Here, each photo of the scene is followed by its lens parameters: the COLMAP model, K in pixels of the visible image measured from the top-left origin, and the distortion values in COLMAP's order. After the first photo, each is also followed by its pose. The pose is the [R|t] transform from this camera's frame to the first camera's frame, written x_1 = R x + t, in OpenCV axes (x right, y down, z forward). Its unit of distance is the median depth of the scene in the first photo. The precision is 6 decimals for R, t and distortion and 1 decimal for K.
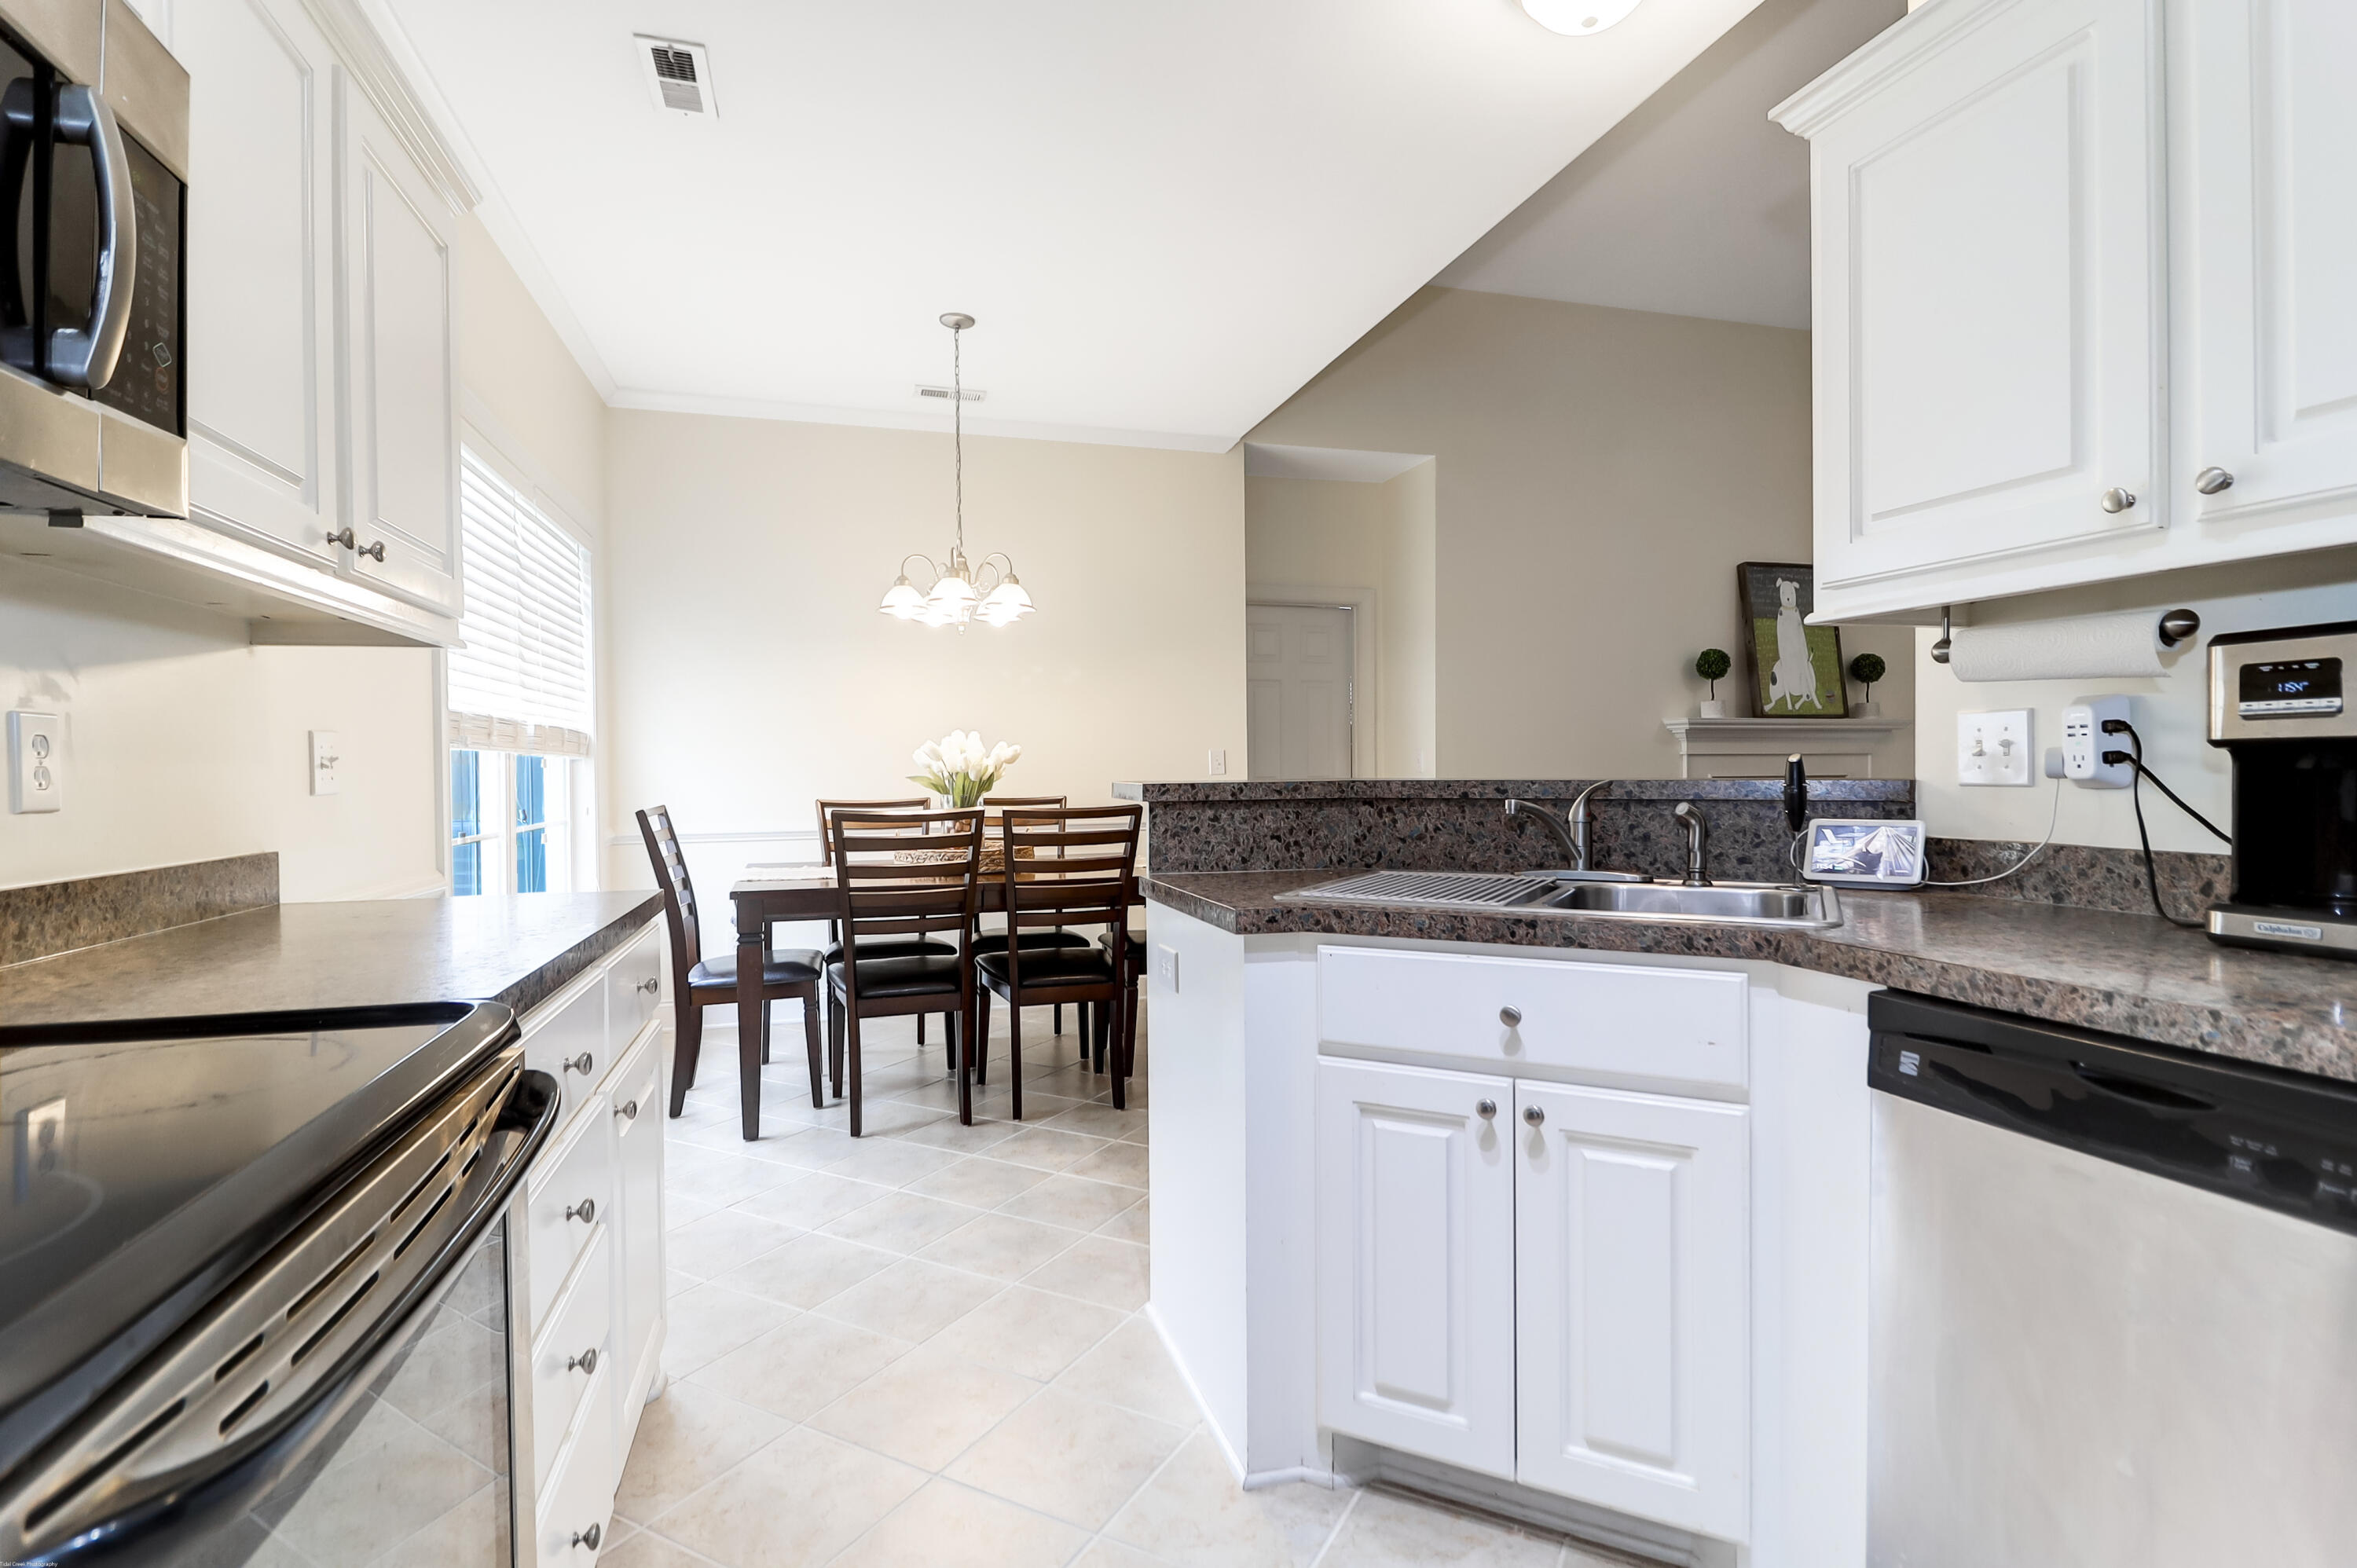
lens RADIAL K [[1142.8, 0, 1178.5], [0, 1142.8, 784.0], [0, 0, 1]] dist [0.002812, -0.010474]
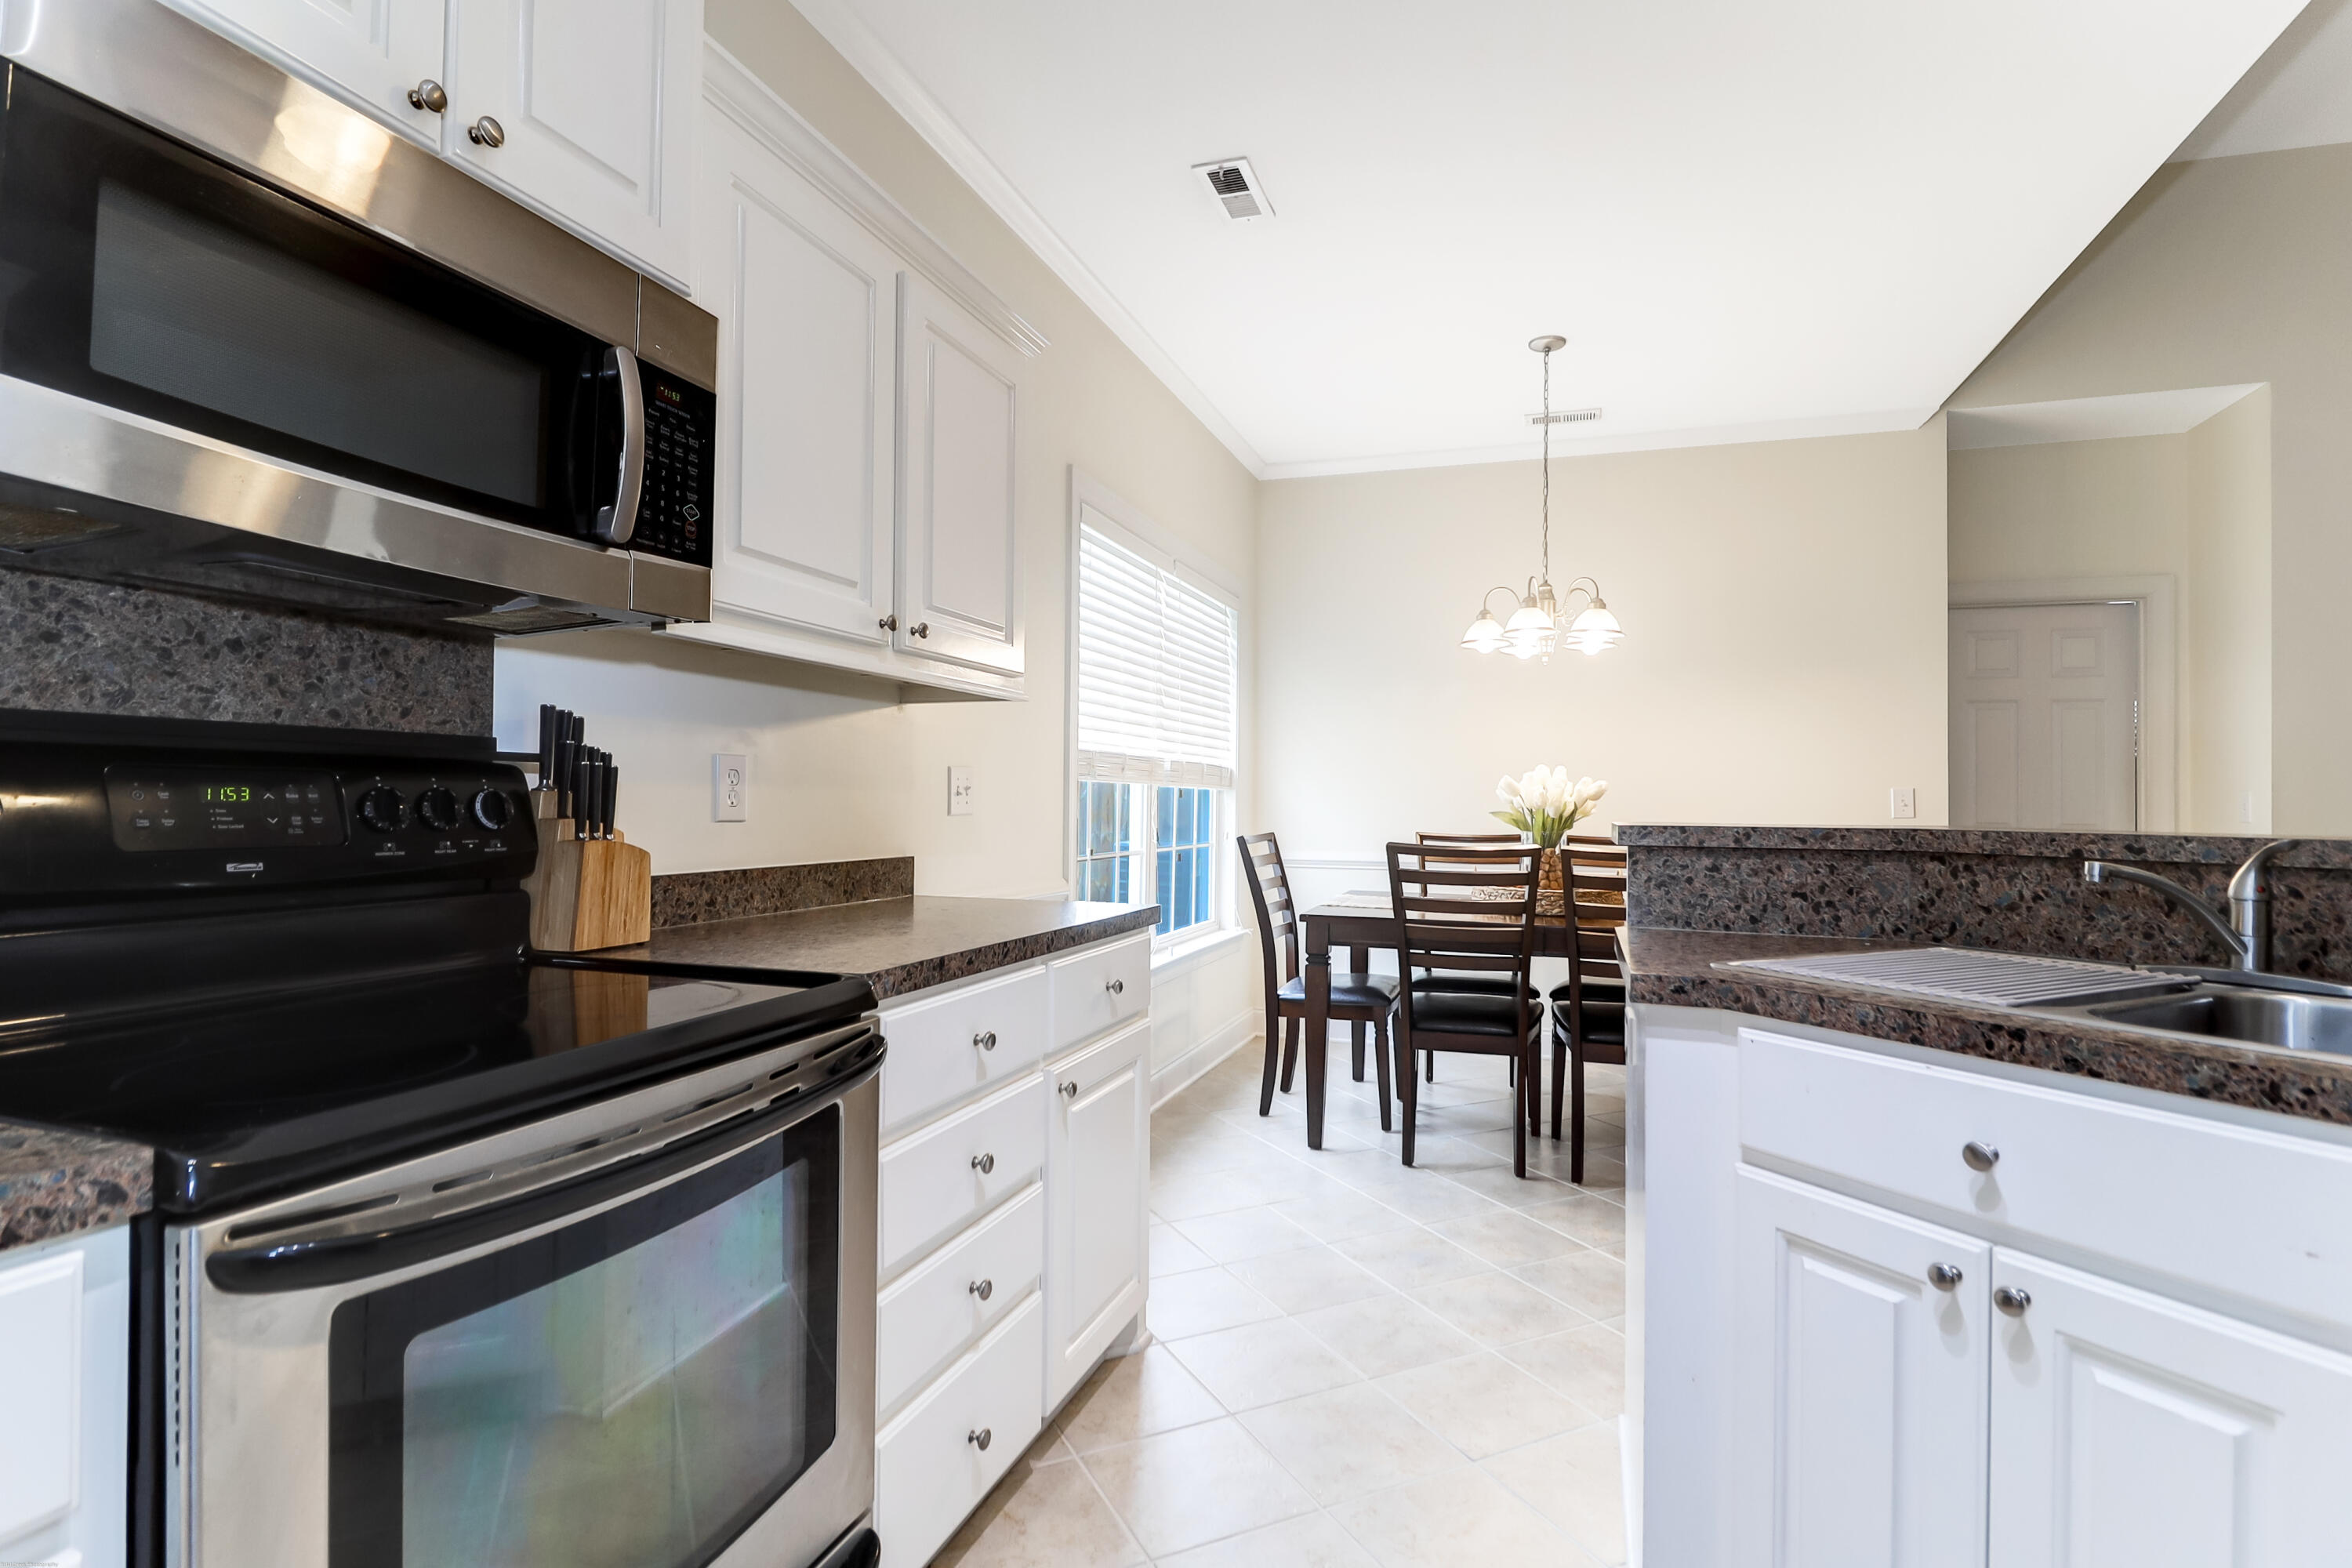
lens RADIAL K [[1140.4, 0, 1176.0], [0, 1140.4, 784.0], [0, 0, 1]] dist [0.002812, -0.010474]
pose [[0.813524, 0.008611, -0.581467, 0.195025], [-0.025810, 0.999440, -0.021309, -0.004145], [0.580958, 0.032343, 0.813291, 0.067533]]
